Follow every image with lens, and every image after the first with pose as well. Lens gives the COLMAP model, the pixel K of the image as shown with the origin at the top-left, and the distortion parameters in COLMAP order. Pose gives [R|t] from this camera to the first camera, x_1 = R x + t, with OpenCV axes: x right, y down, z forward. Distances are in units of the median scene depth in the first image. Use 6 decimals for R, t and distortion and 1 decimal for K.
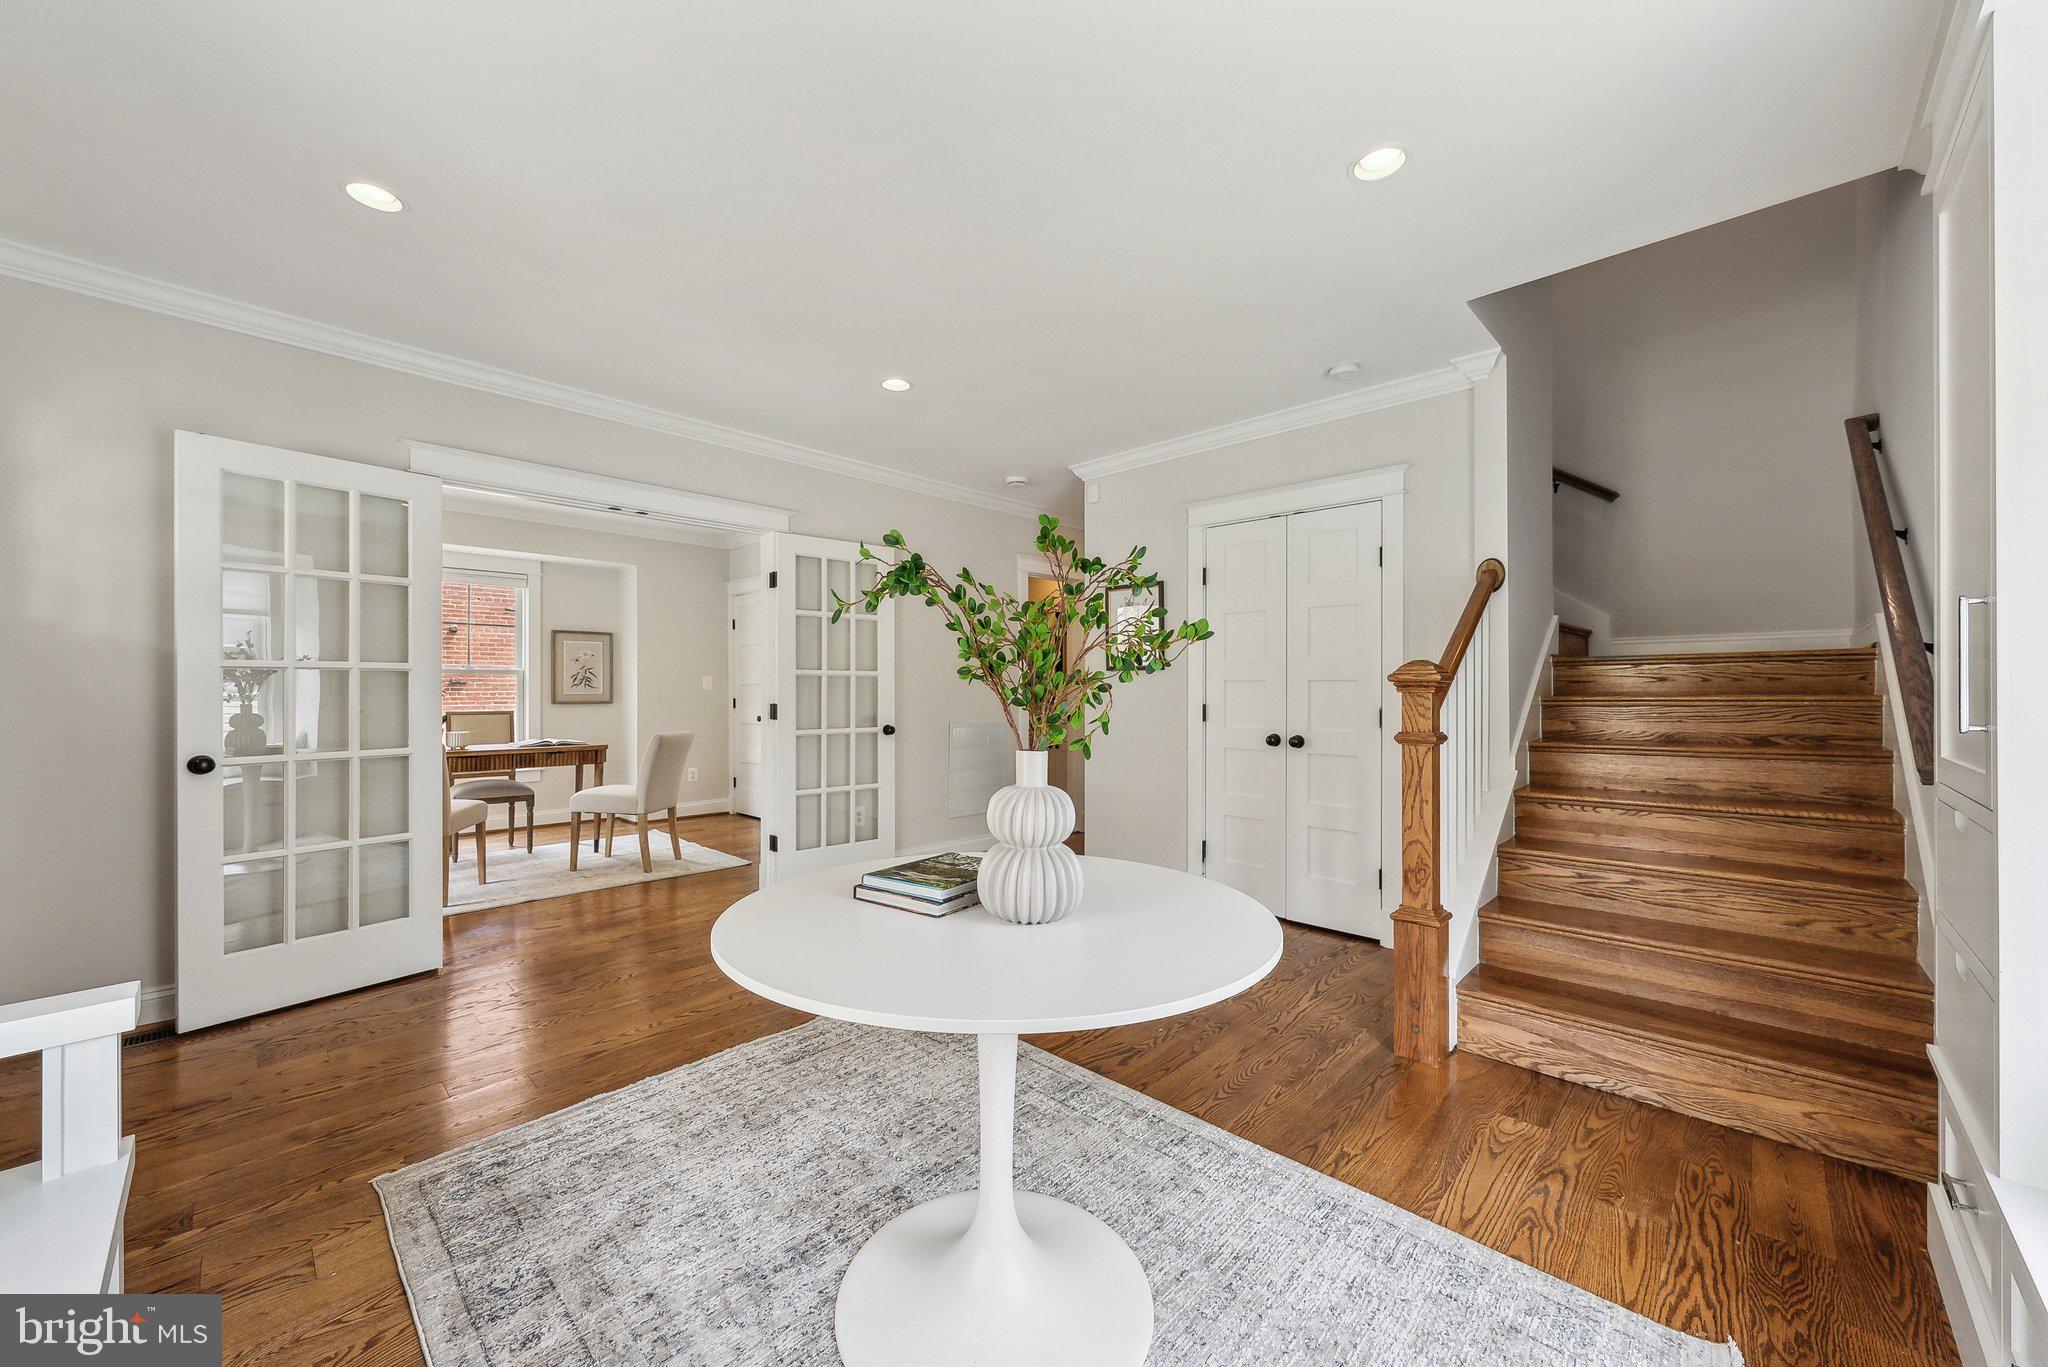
lens RADIAL K [[784.9, 0, 1024.0], [0, 784.9, 683.5], [0, 0, 1]] dist [0.000658, 0.000084]
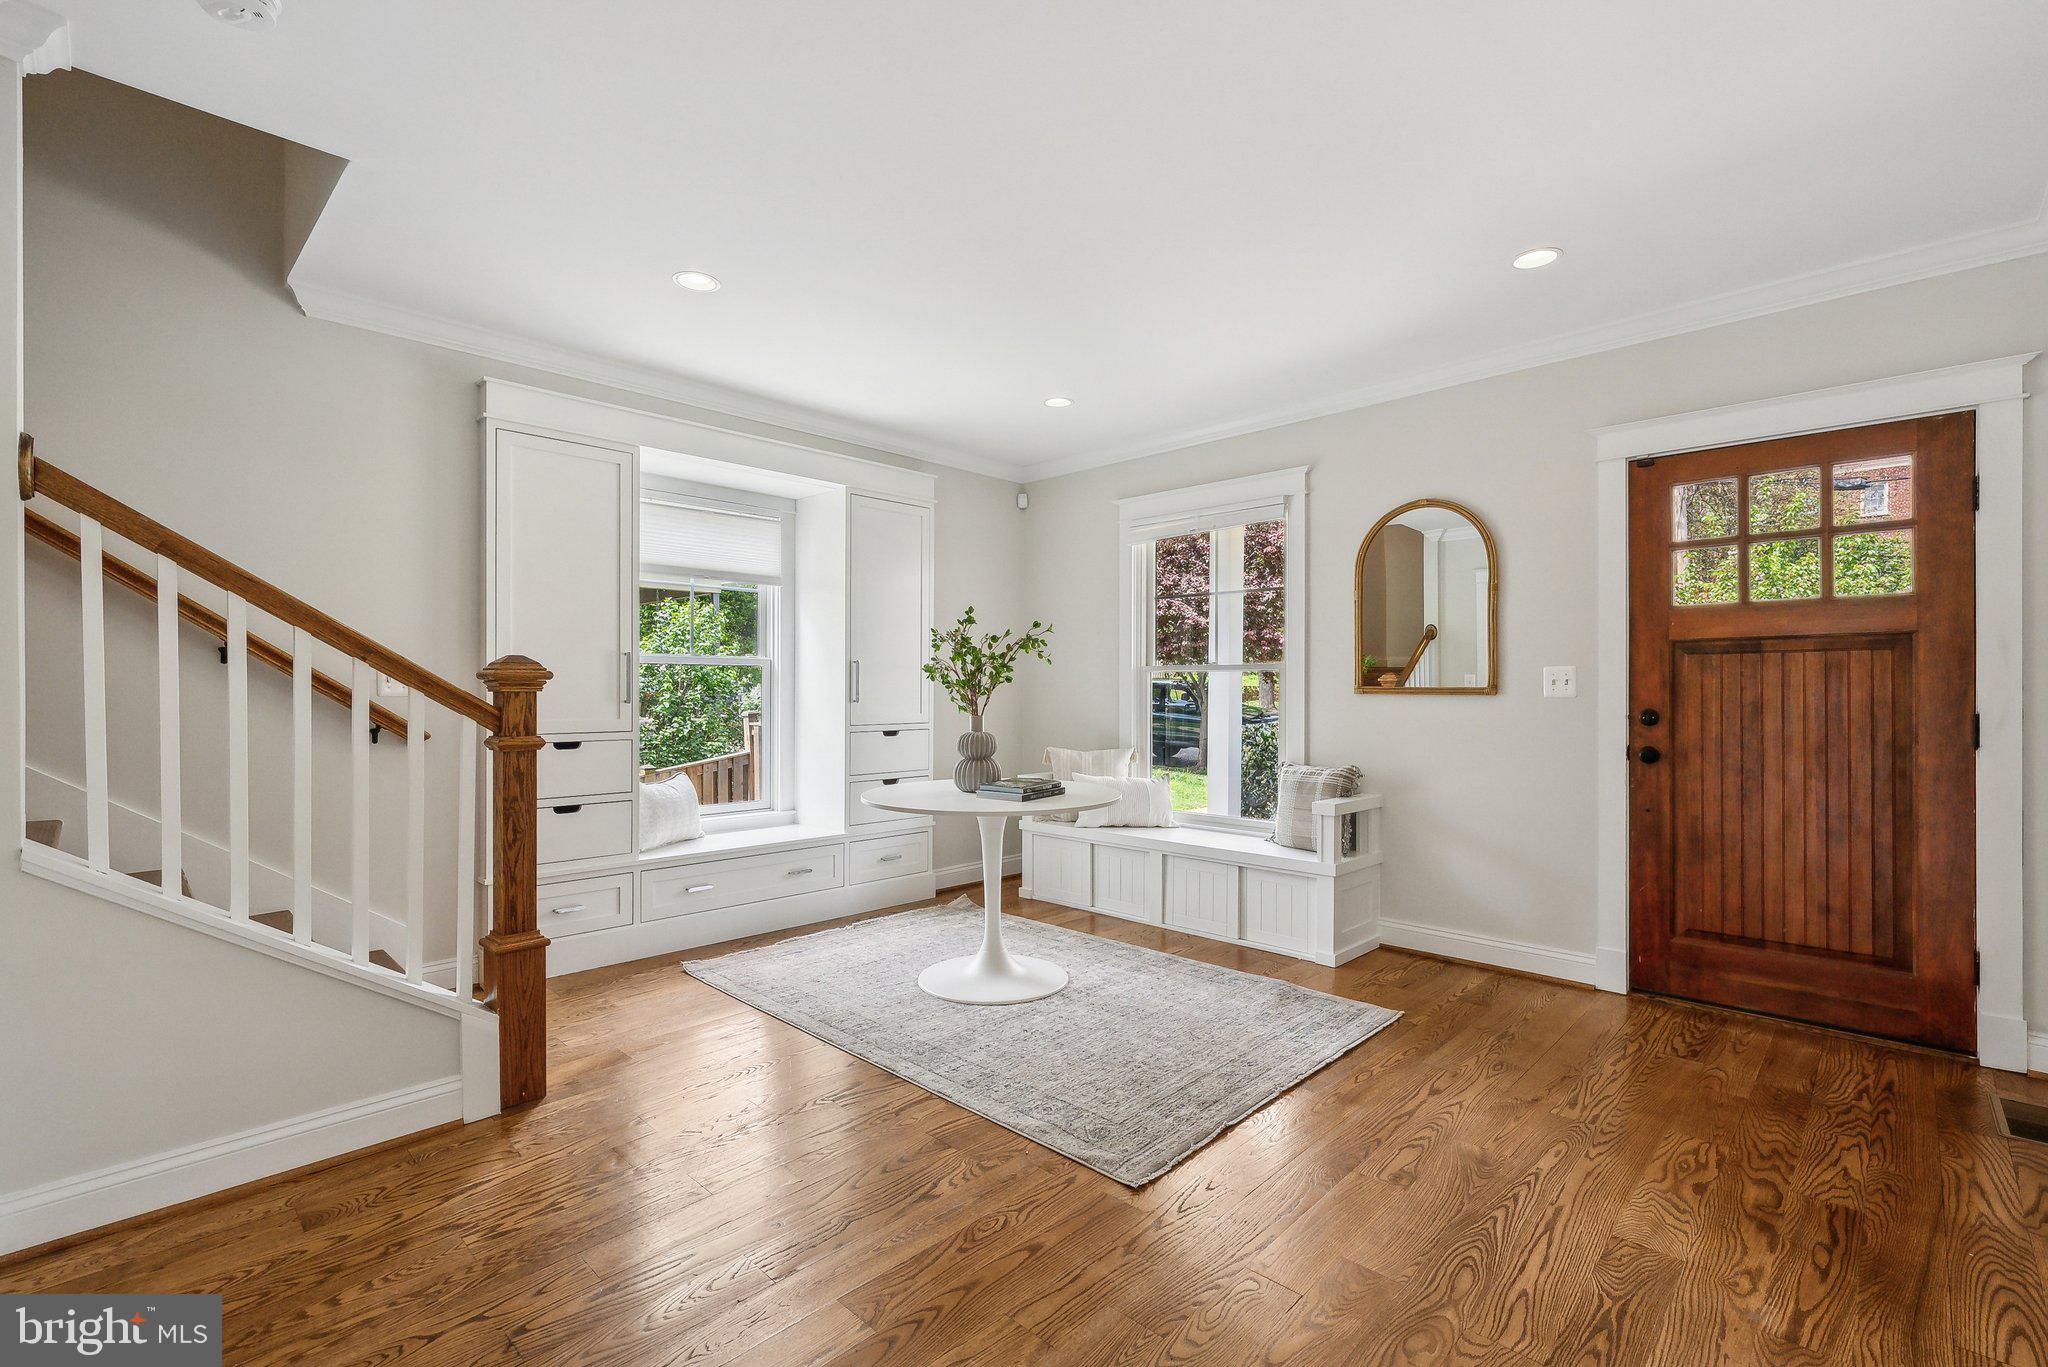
lens RADIAL K [[892.4, 0, 1024.0], [0, 892.4, 683.5], [0, 0, 1]] dist [-0.000174, 0.000038]
pose [[-0.999959, -0.001275, -0.008953, -0.052290], [-0.001178, 0.999940, -0.010846, 0.011491], [0.008966, -0.010835, -0.999901, 1.708864]]
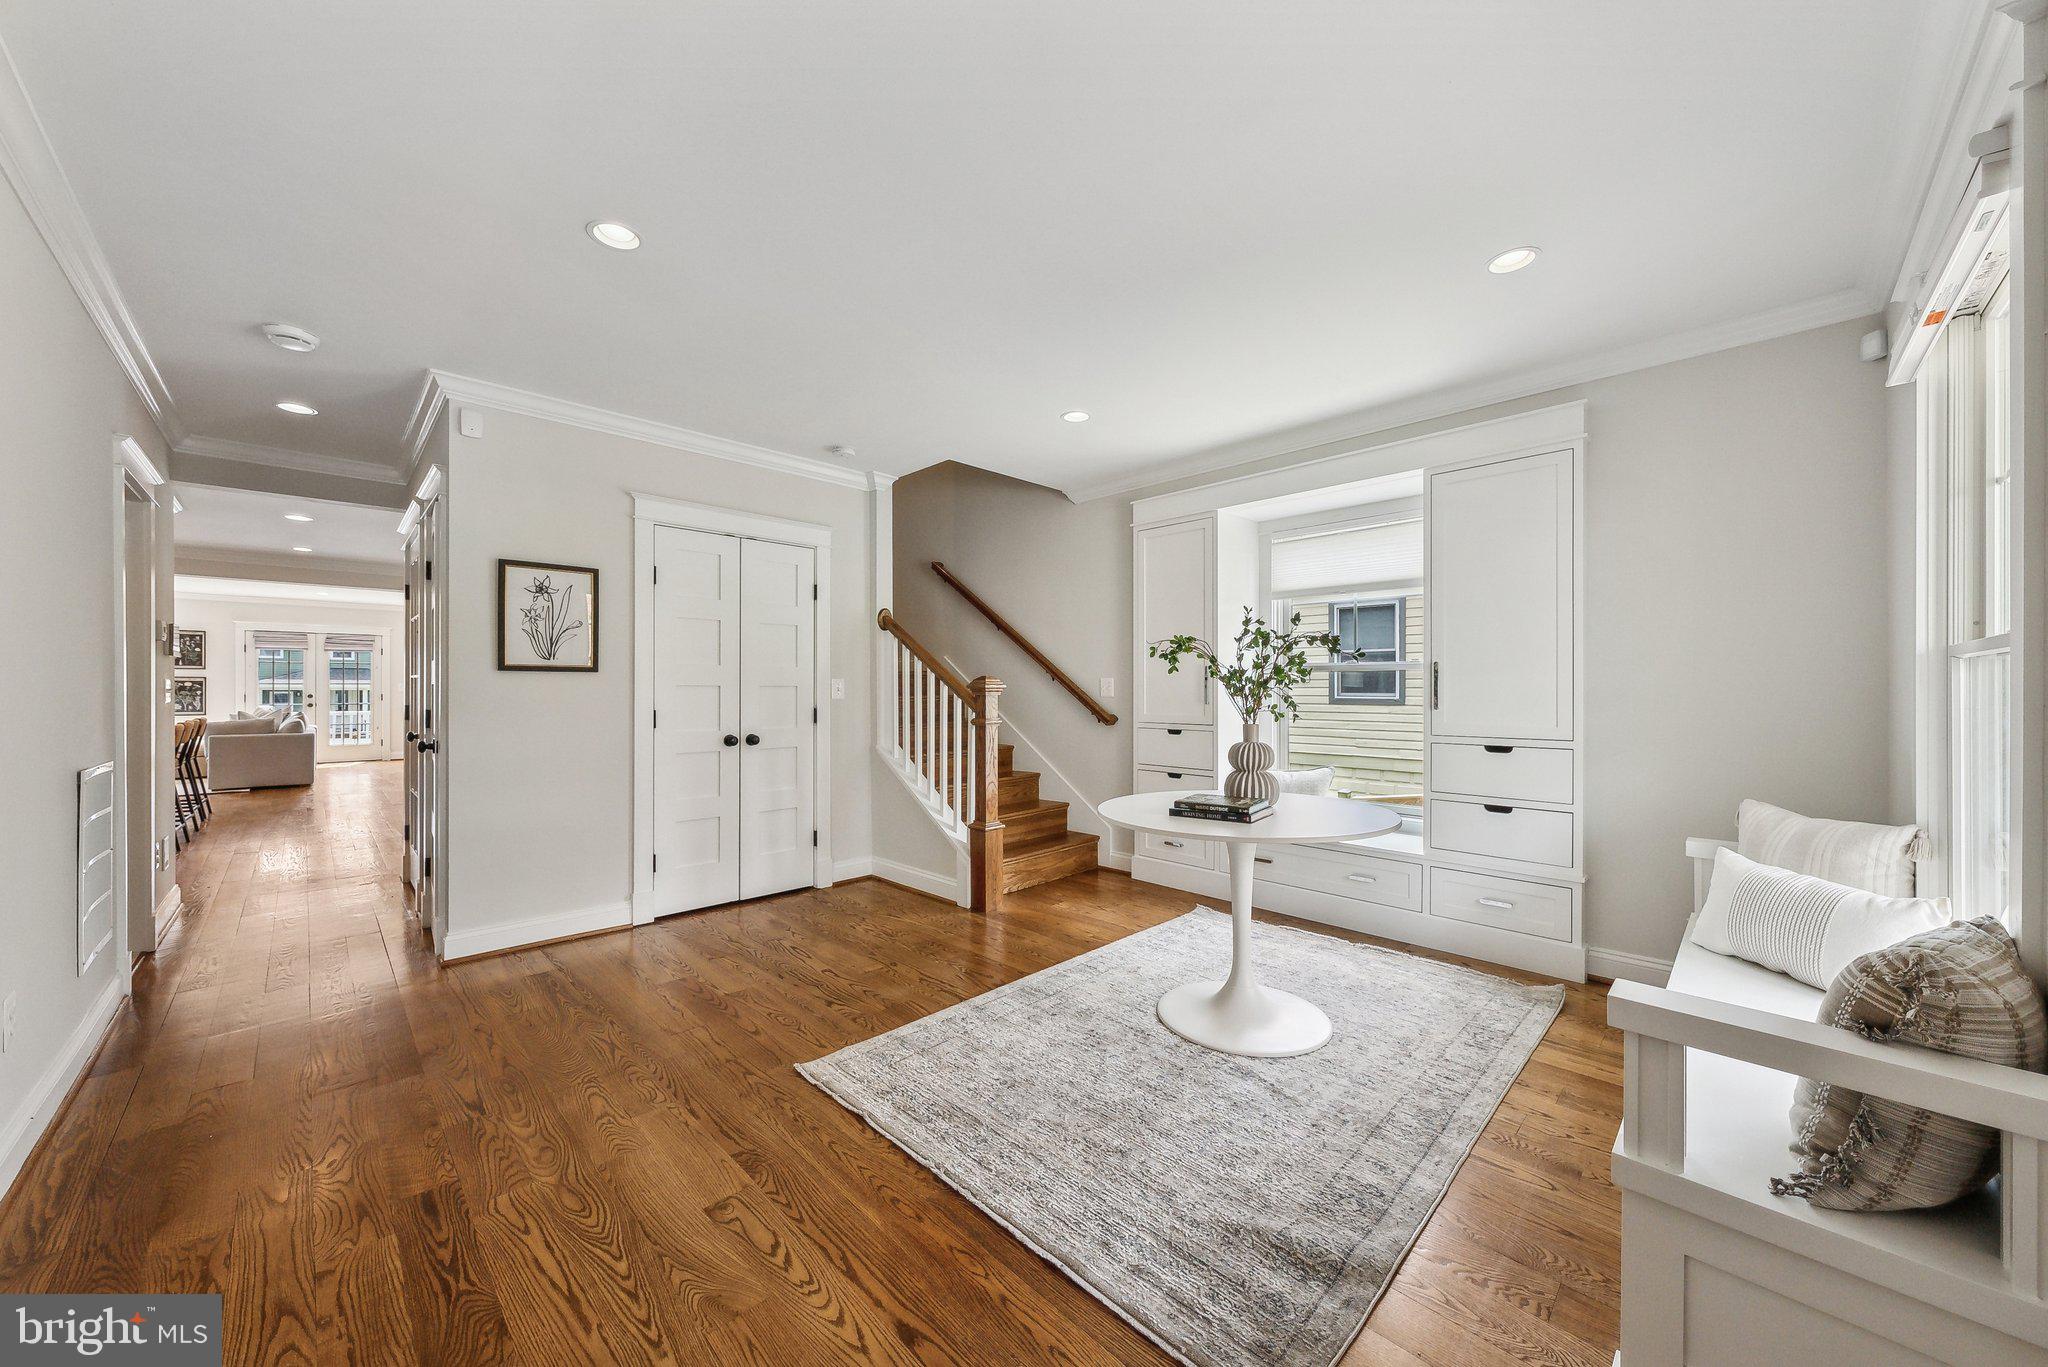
lens RADIAL K [[733.9, 0, 1024.0], [0, 733.9, 683.5], [0, 0, 1]] dist [-0.000280, -0.000060]
pose [[0.006760, 0.008340, 0.999942, -0.915632], [-0.003977, 0.999958, -0.008313, -0.000181], [-0.999969, -0.003921, 0.006793, 0.768759]]
